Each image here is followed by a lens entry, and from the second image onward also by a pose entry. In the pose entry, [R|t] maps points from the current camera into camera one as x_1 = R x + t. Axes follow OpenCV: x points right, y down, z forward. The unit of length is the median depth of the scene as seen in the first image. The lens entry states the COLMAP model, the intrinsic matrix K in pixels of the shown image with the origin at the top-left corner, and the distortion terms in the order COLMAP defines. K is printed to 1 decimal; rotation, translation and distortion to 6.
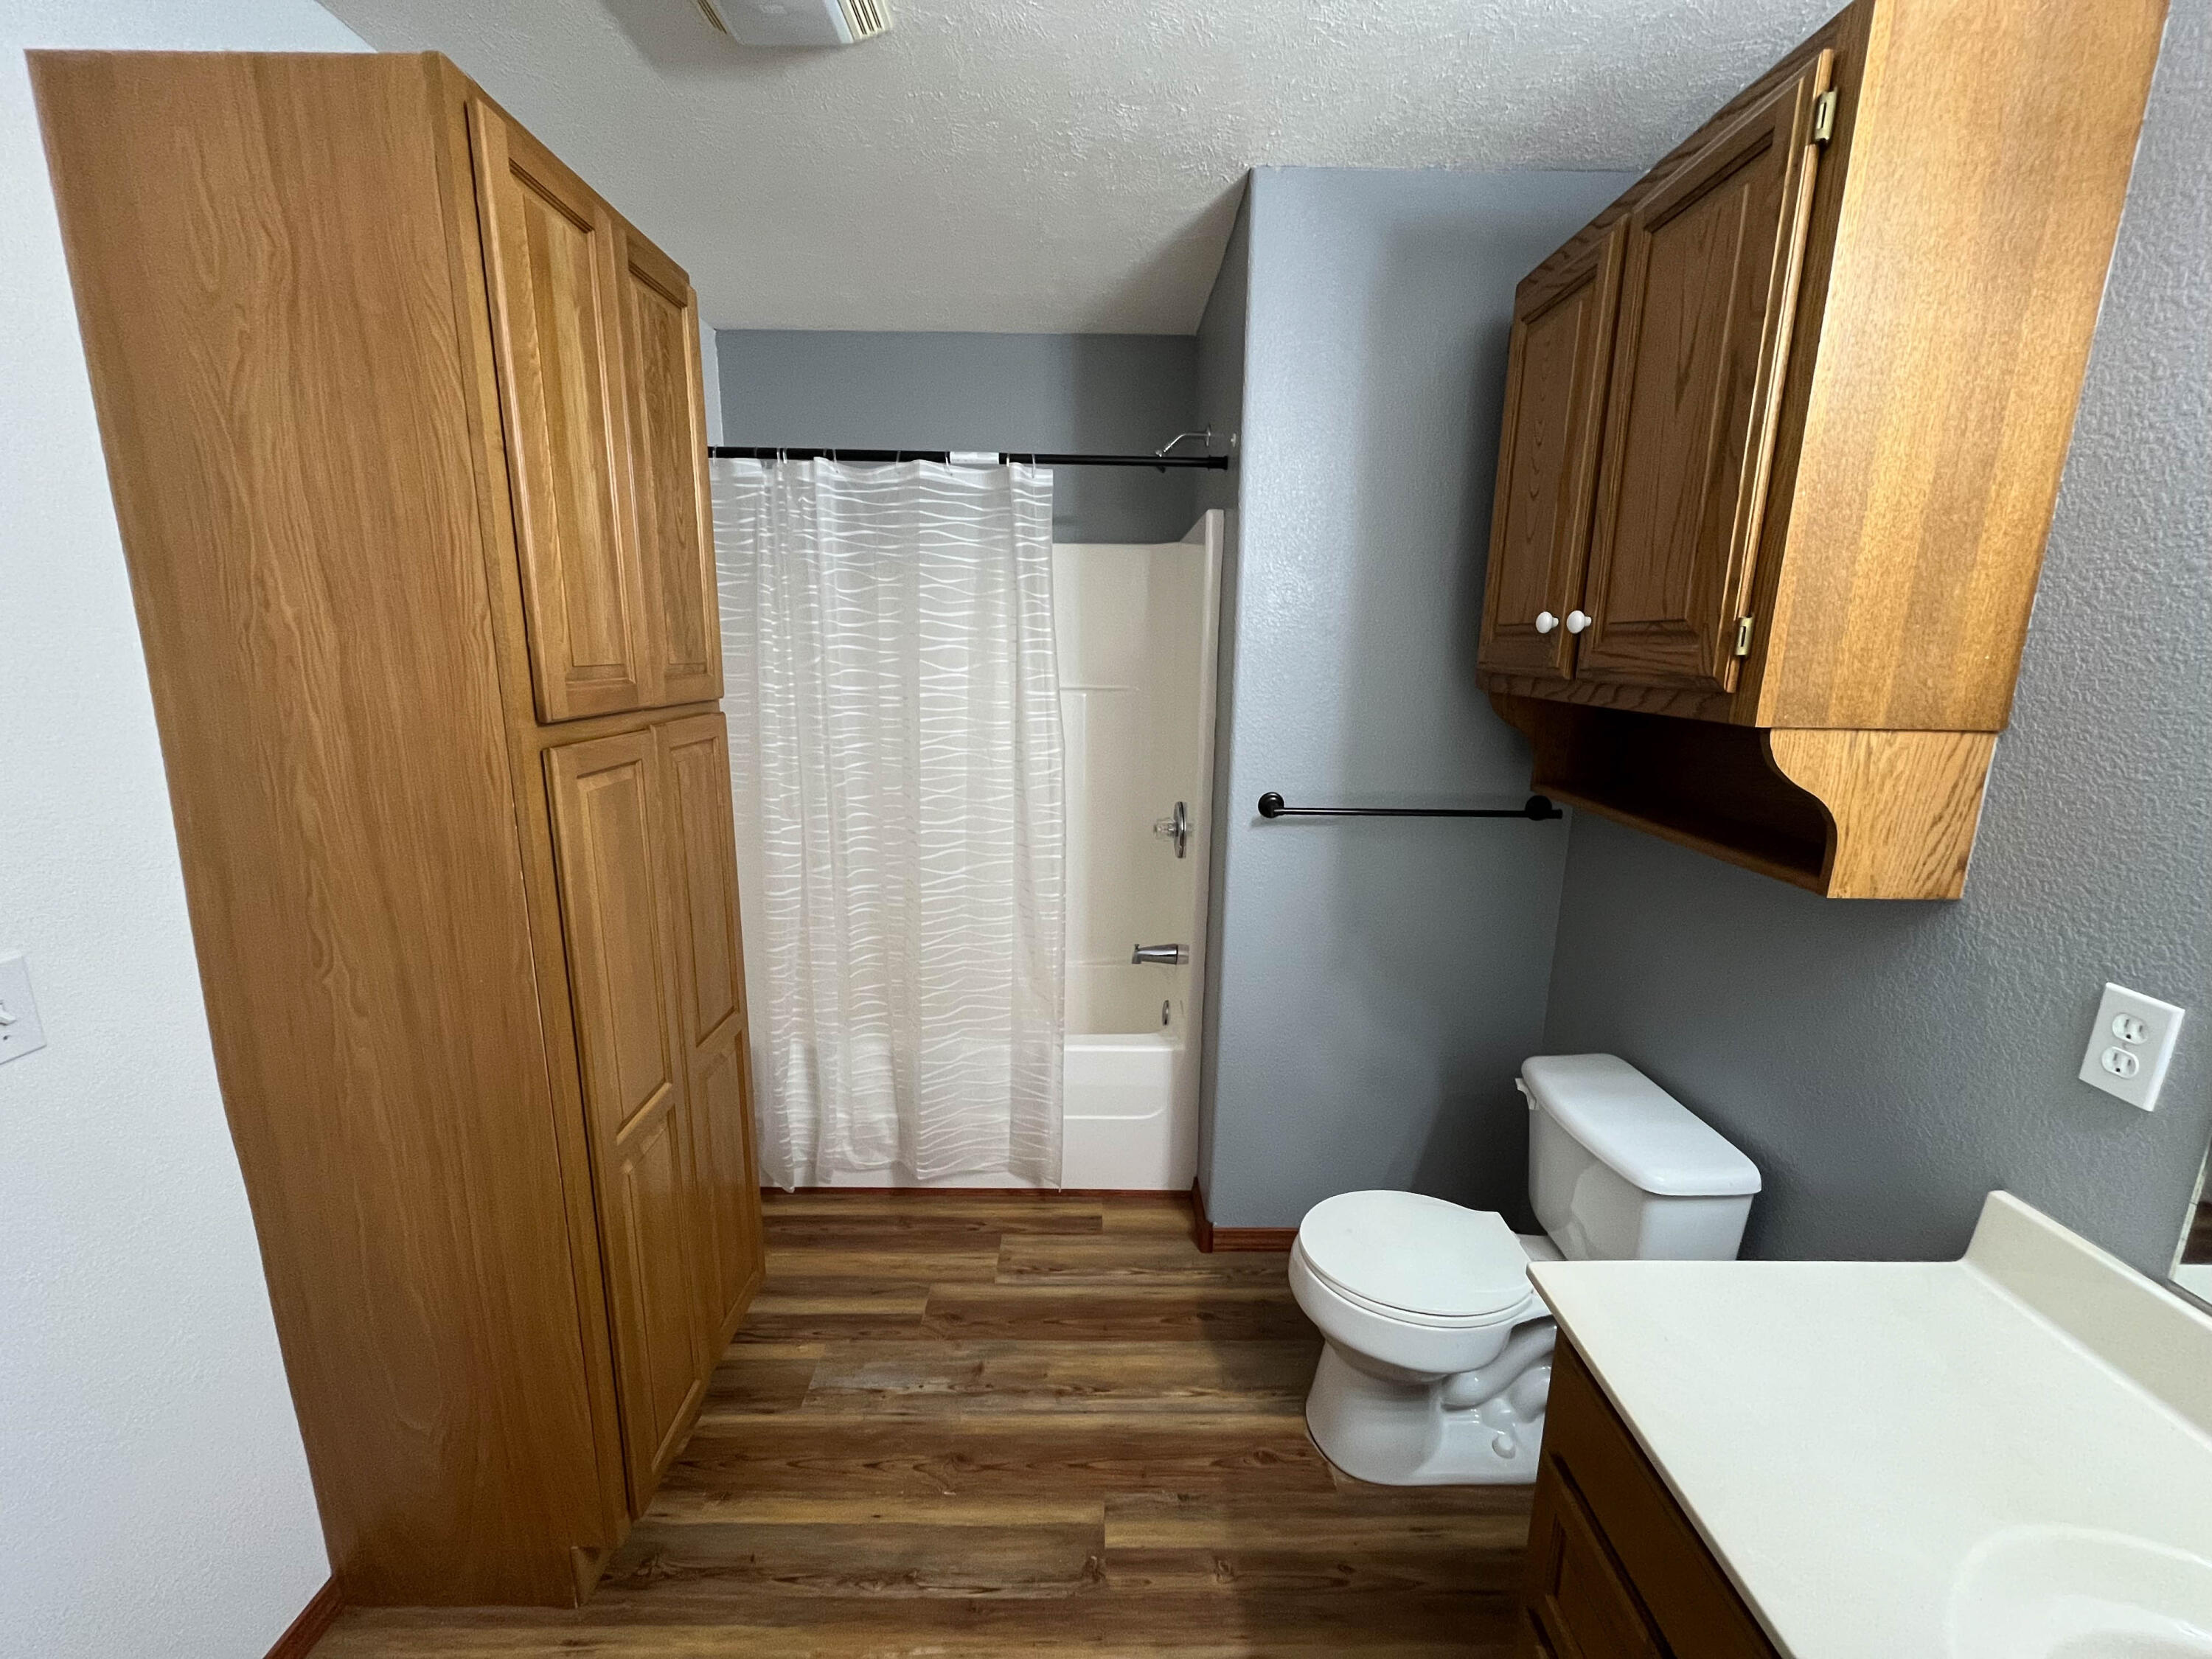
lens RADIAL K [[894.2, 0, 1105.4], [0, 894.2, 826.1], [0, 0, 1]] dist [0.002646, 0.000073]
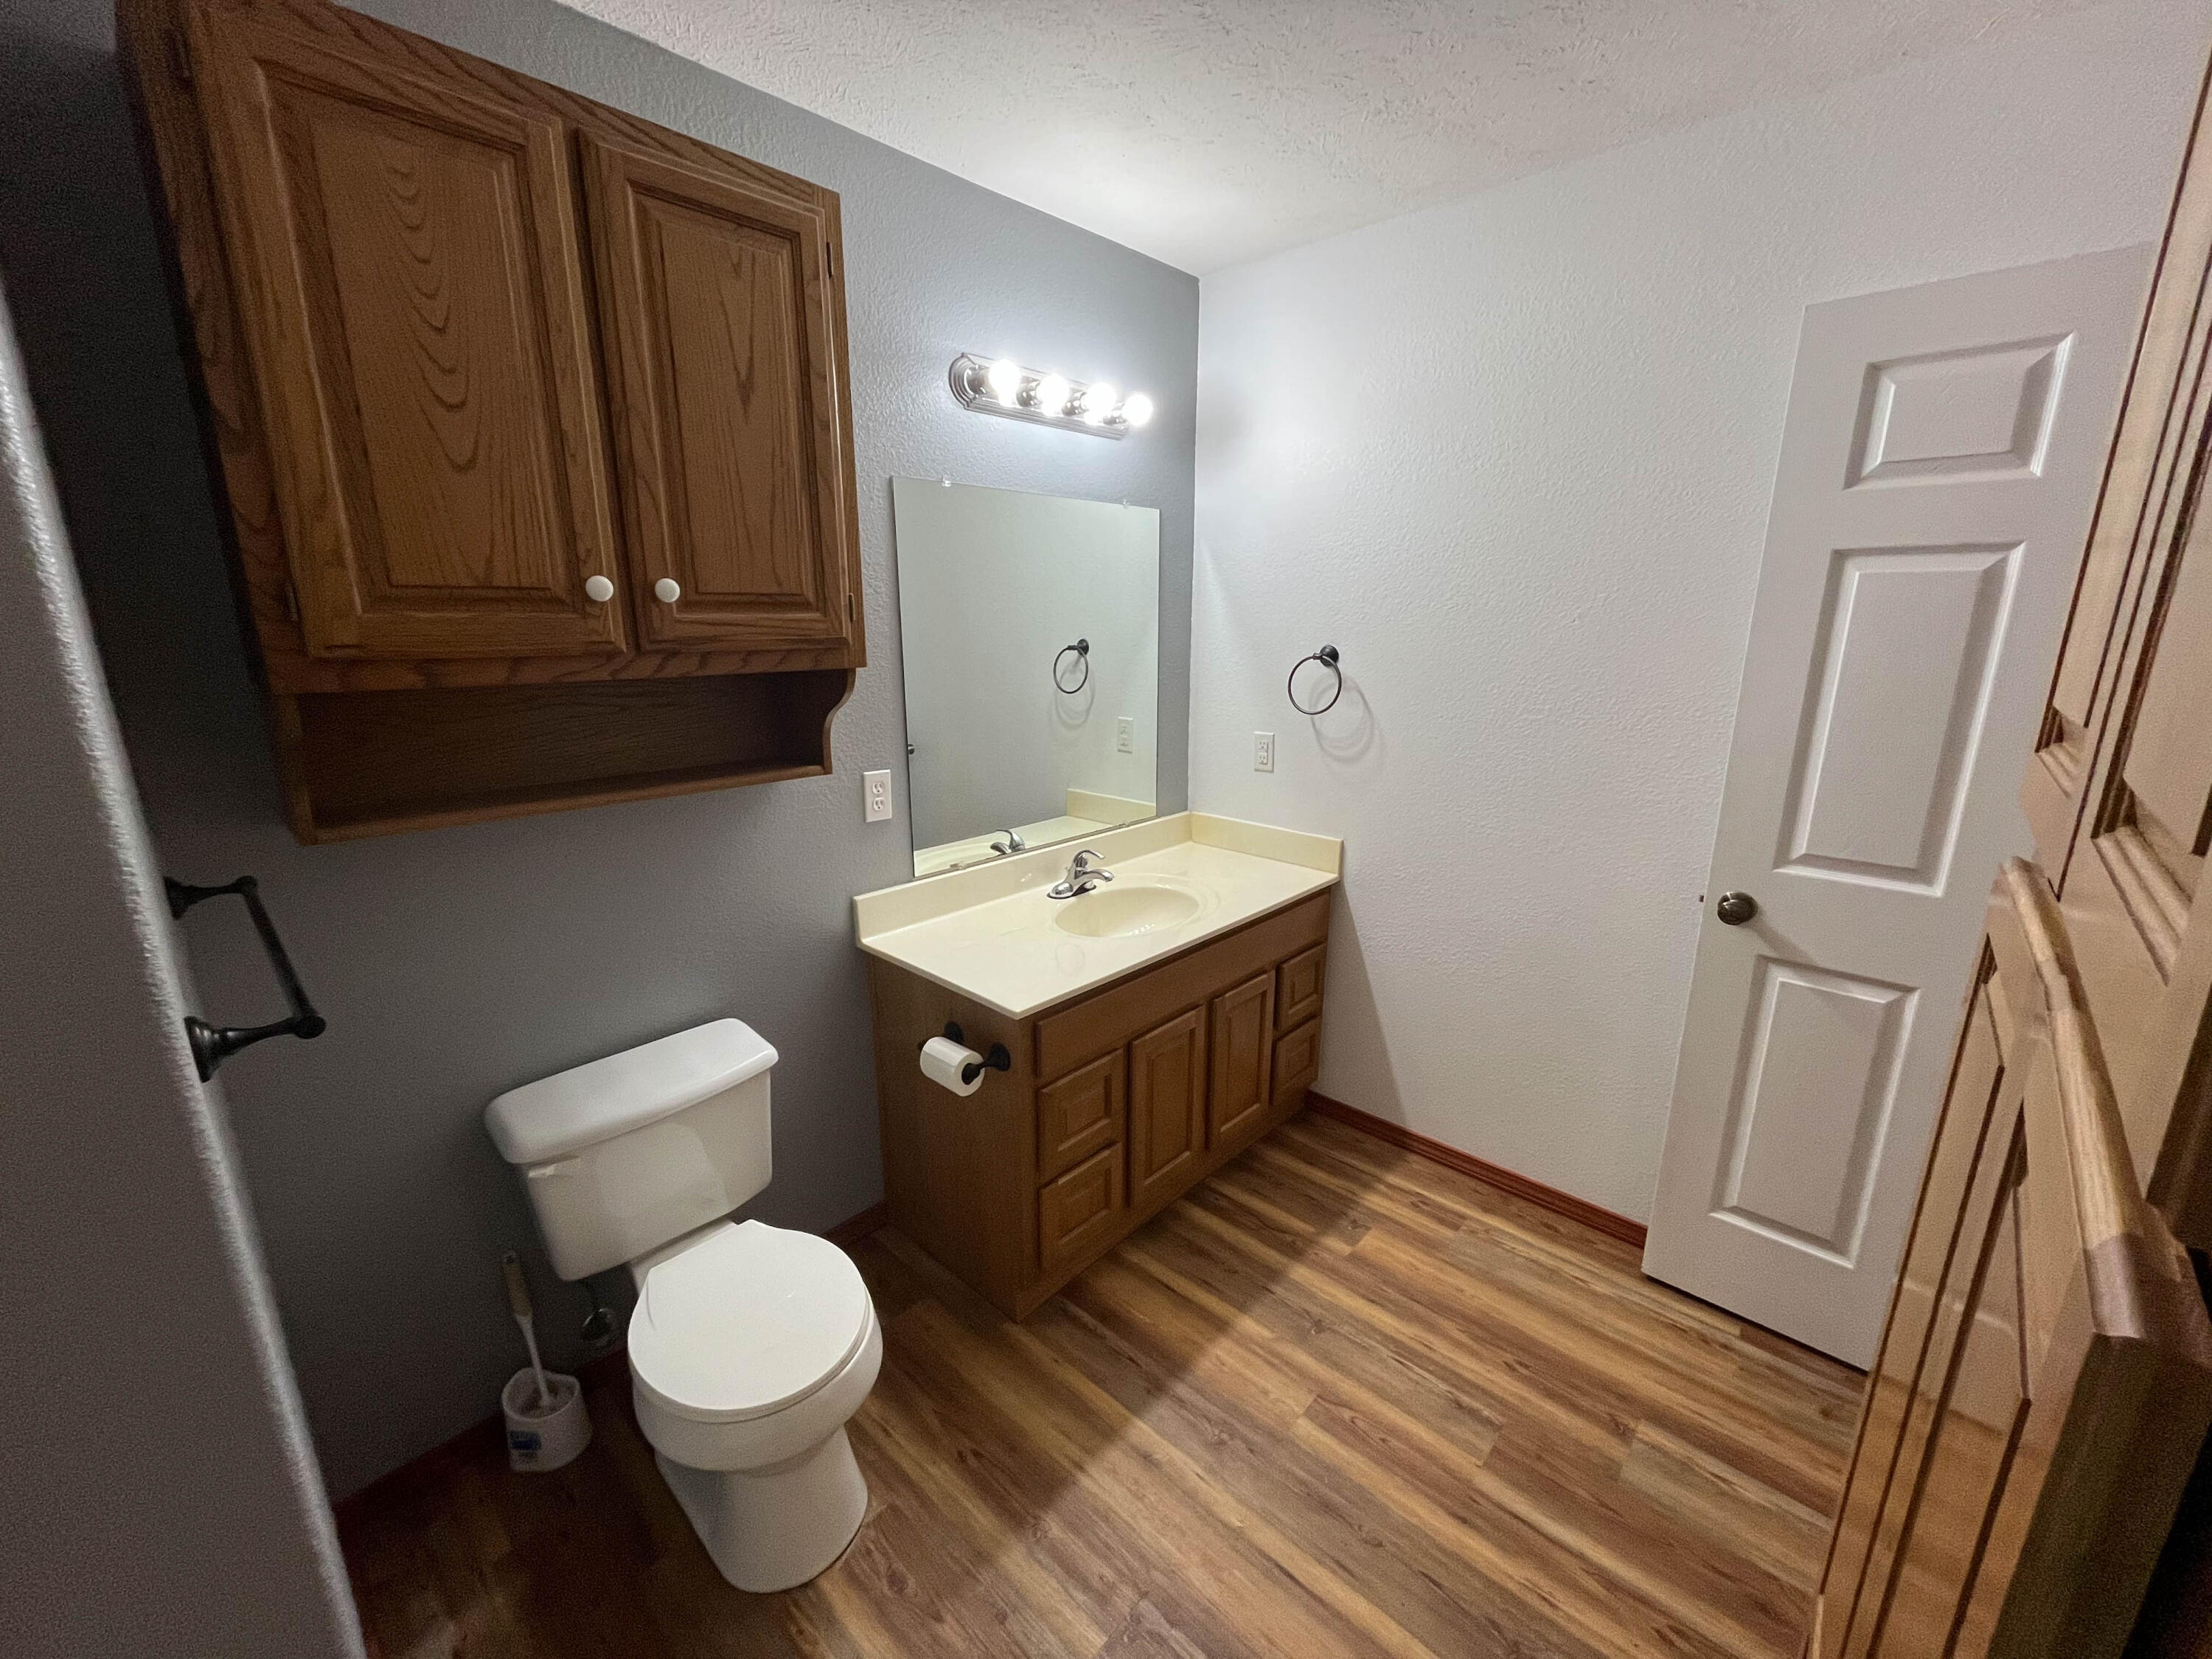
lens RADIAL K [[894.2, 0, 1097.3], [0, 894.2, 834.0], [0, 0, 1]] dist [0.002646, 0.000073]
pose [[-0.725461, -0.177436, 0.664999, -0.509321], [0.131087, 0.912891, 0.386584, -0.315679], [-0.675665, 0.367624, -0.639007, 1.469953]]
